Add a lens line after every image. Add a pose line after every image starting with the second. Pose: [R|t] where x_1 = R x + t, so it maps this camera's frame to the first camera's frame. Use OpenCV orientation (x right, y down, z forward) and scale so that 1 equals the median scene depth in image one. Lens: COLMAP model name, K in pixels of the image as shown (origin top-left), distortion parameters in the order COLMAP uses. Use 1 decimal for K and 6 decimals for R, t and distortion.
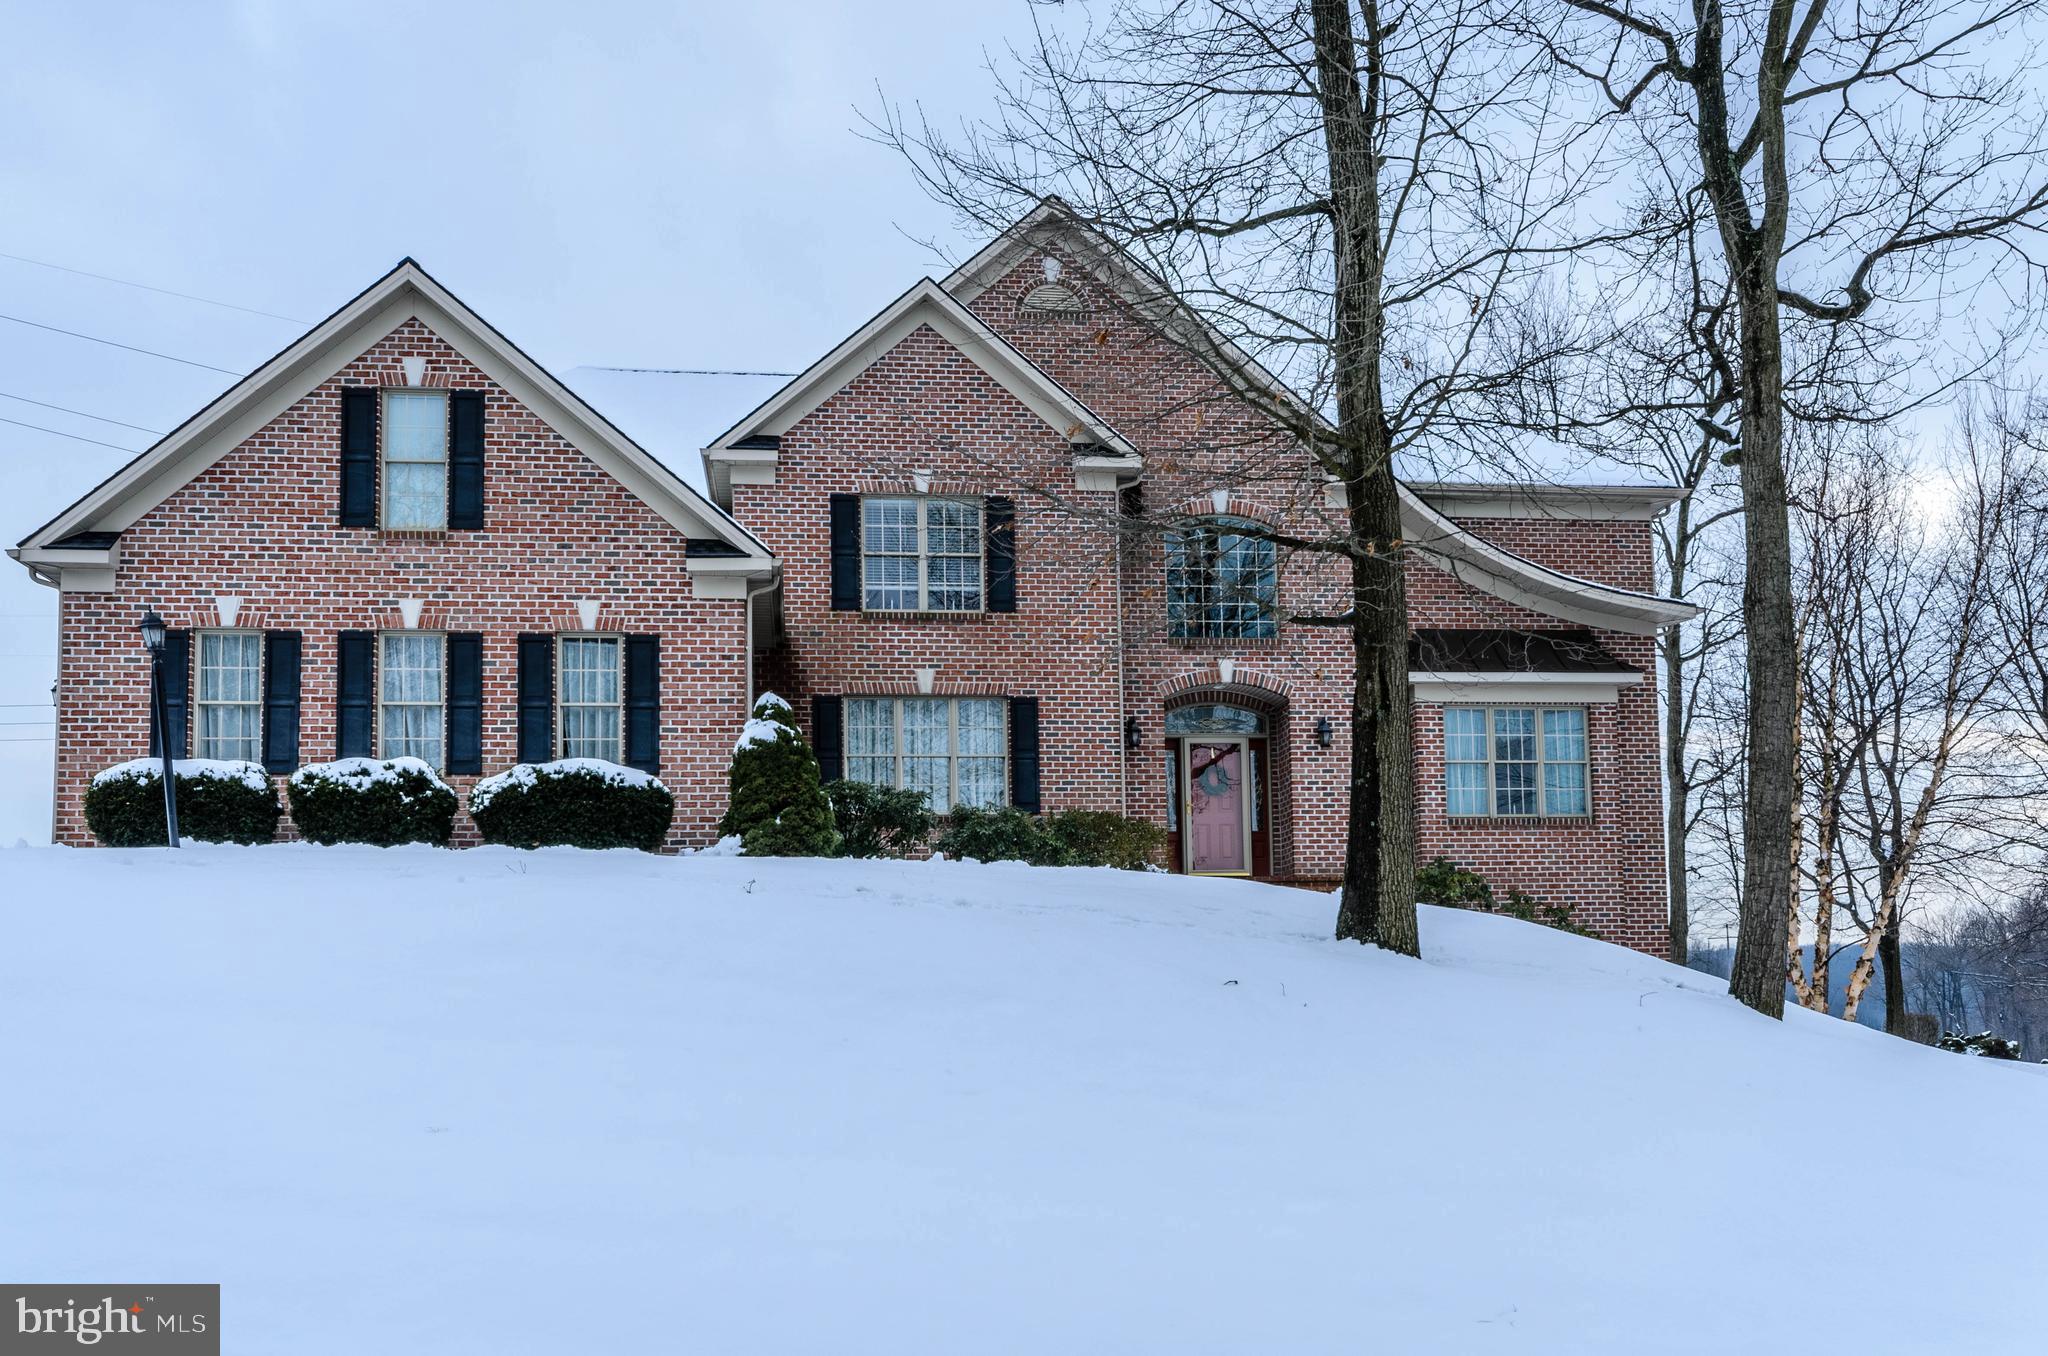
lens RADIAL K [[1691.3, 0, 954.1], [0, 1691.3, 848.9], [0, 0, 1]] dist [-0.003792, 0.003849]
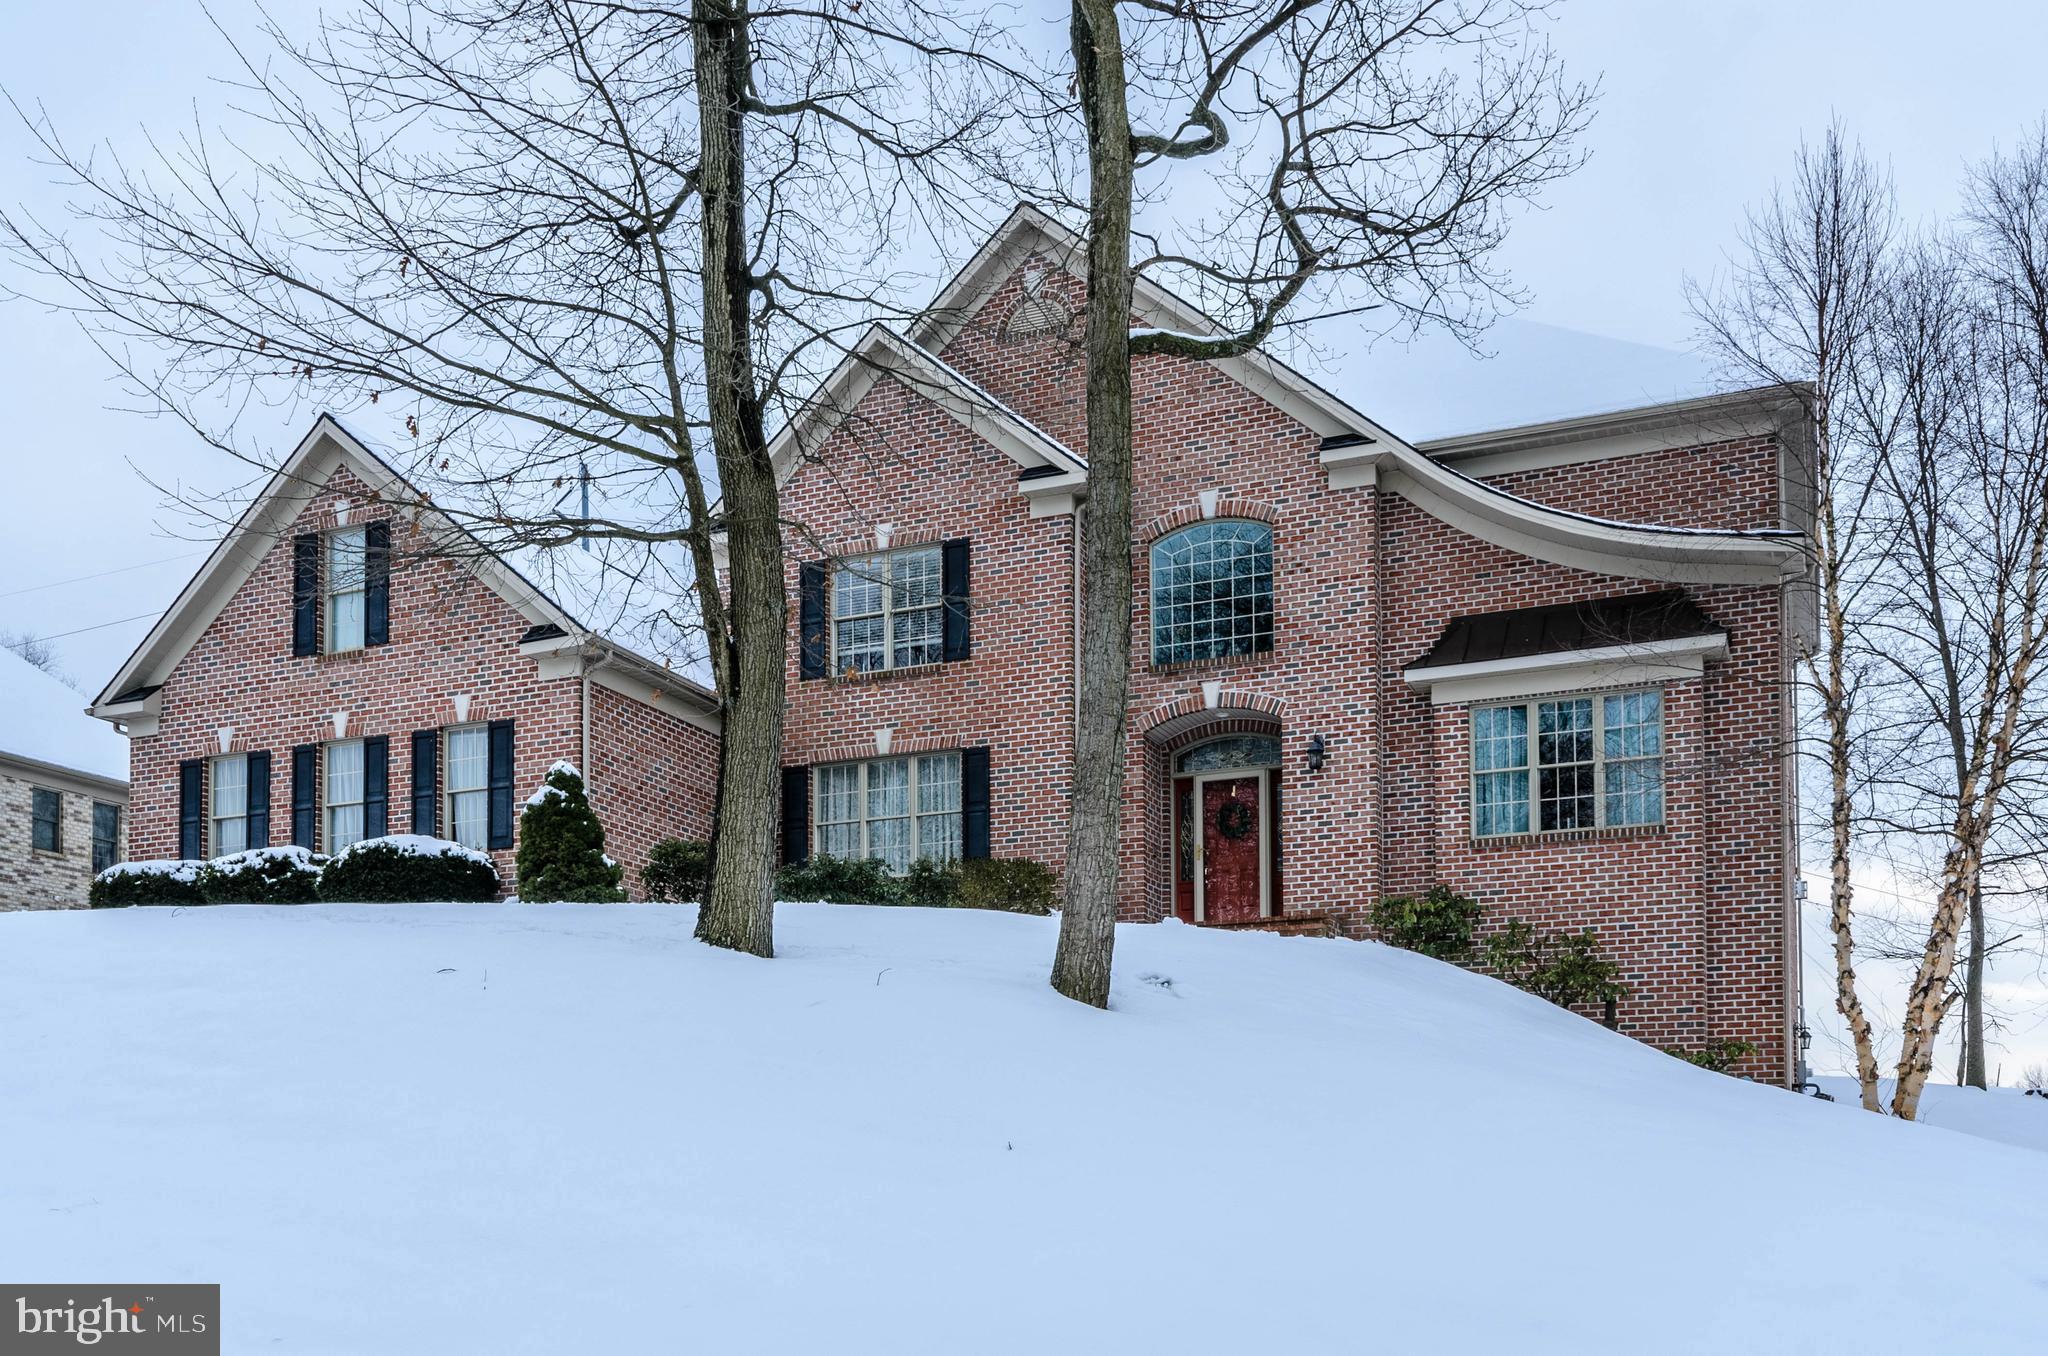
lens RADIAL K [[1808.2, 0, 972.1], [0, 1808.2, 1110.1], [0, 0, 1]] dist [-0.002210, -0.000887]
pose [[0.874184, -0.010585, -0.485479, 0.649586], [0.037928, 0.998196, 0.046532, 0.082072], [0.484111, -0.059091, 0.873009, 0.113863]]
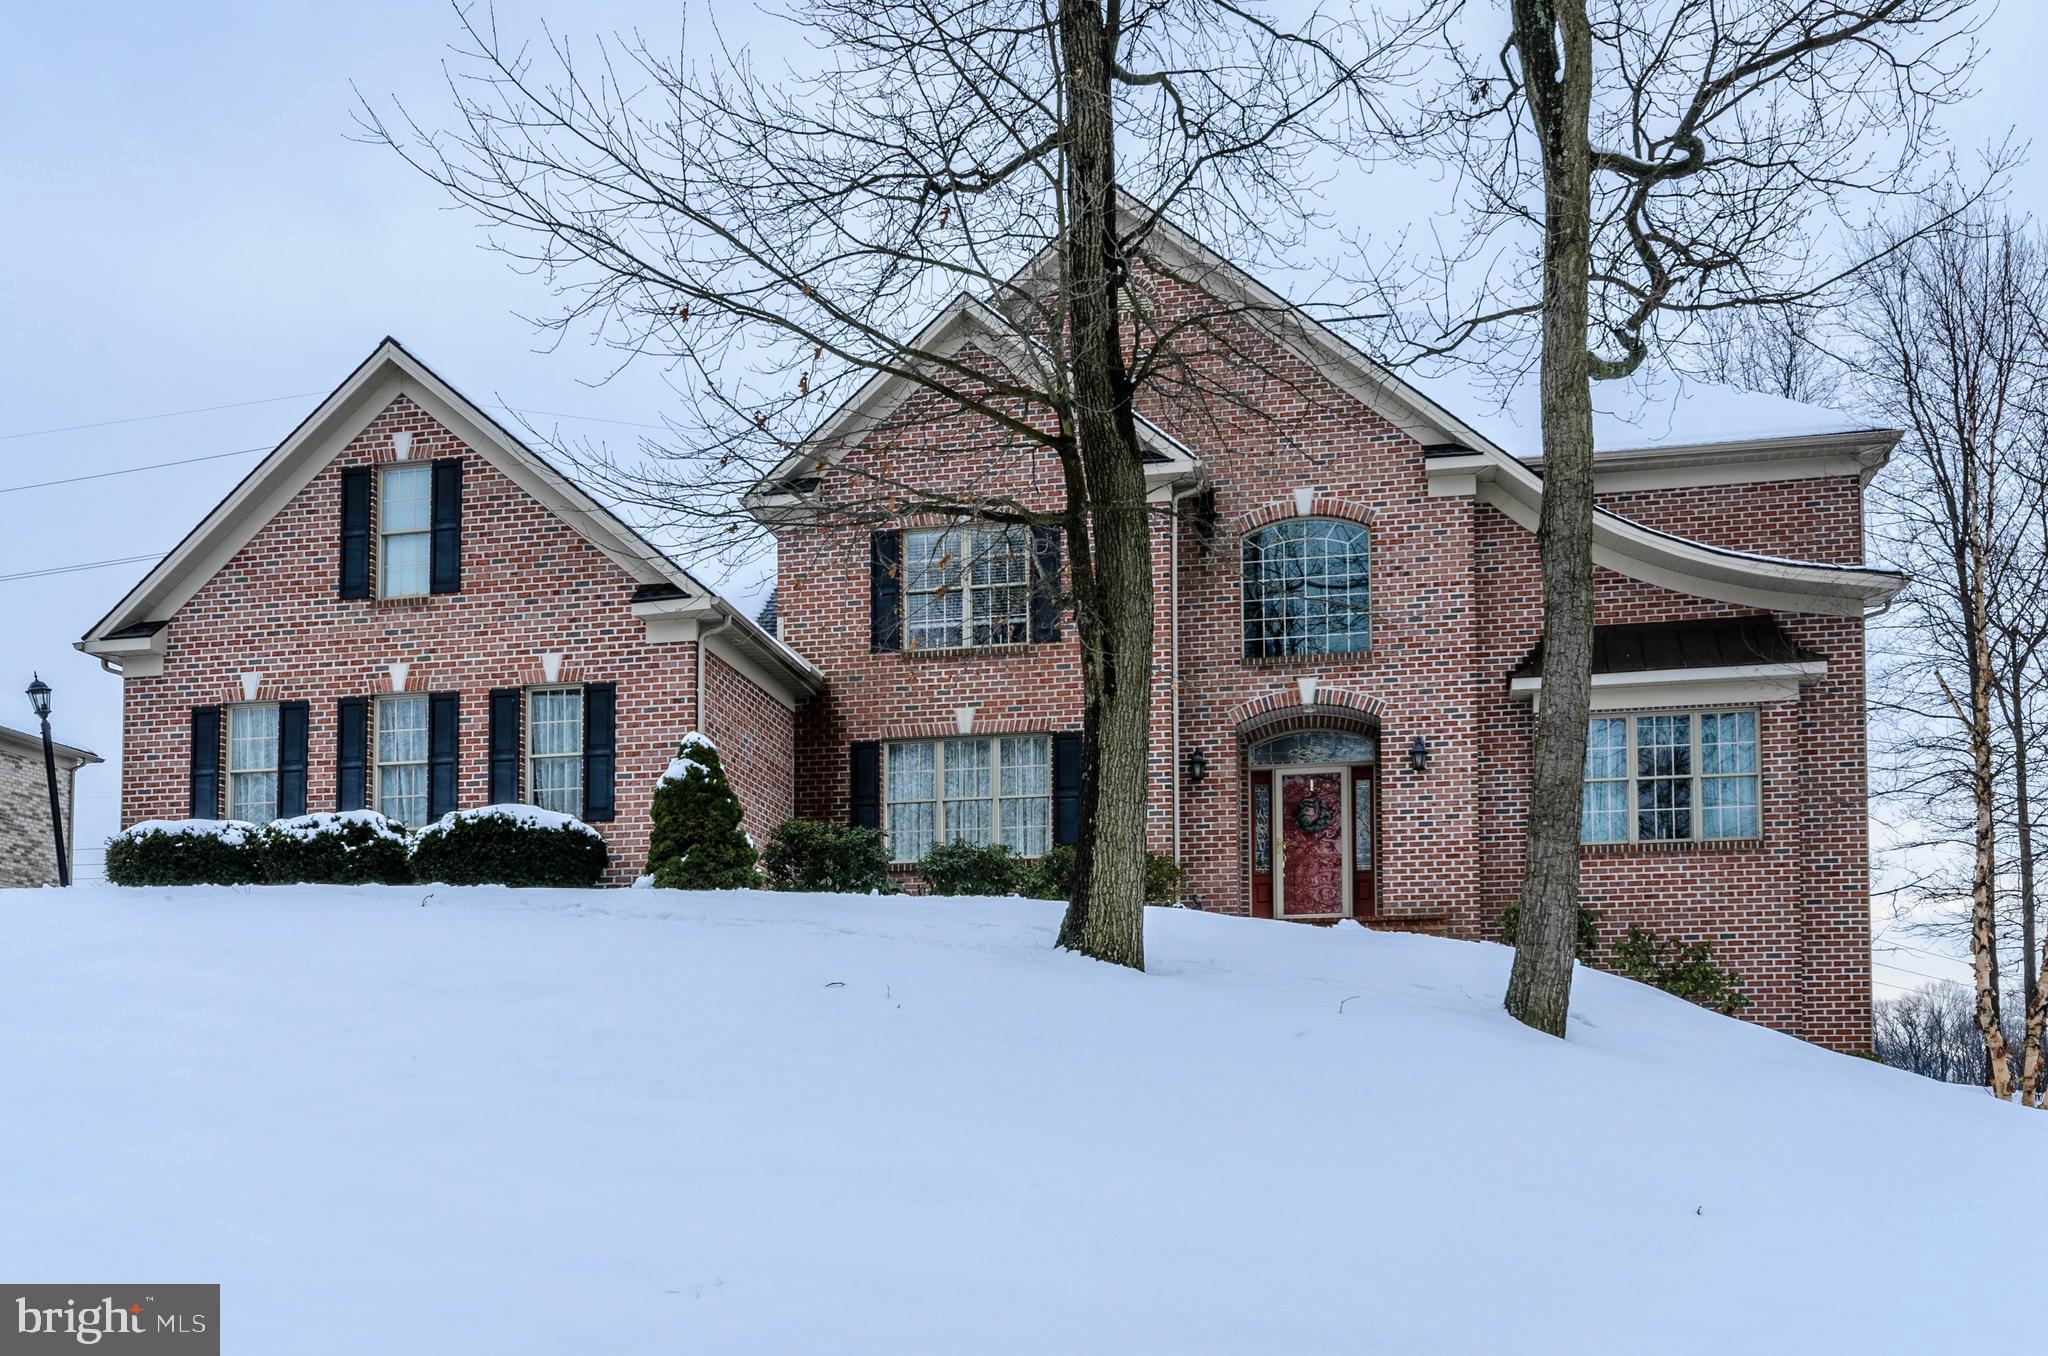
lens RADIAL K [[1775.3, 0, 949.8], [0, 1775.3, 1020.9], [0, 0, 1]] dist [-0.002727, 0.001805]
pose [[0.948156, -0.006390, -0.317742, 0.353995], [0.018034, 0.999269, 0.033719, 0.043836], [0.317295, -0.037701, 0.947577, 0.050096]]
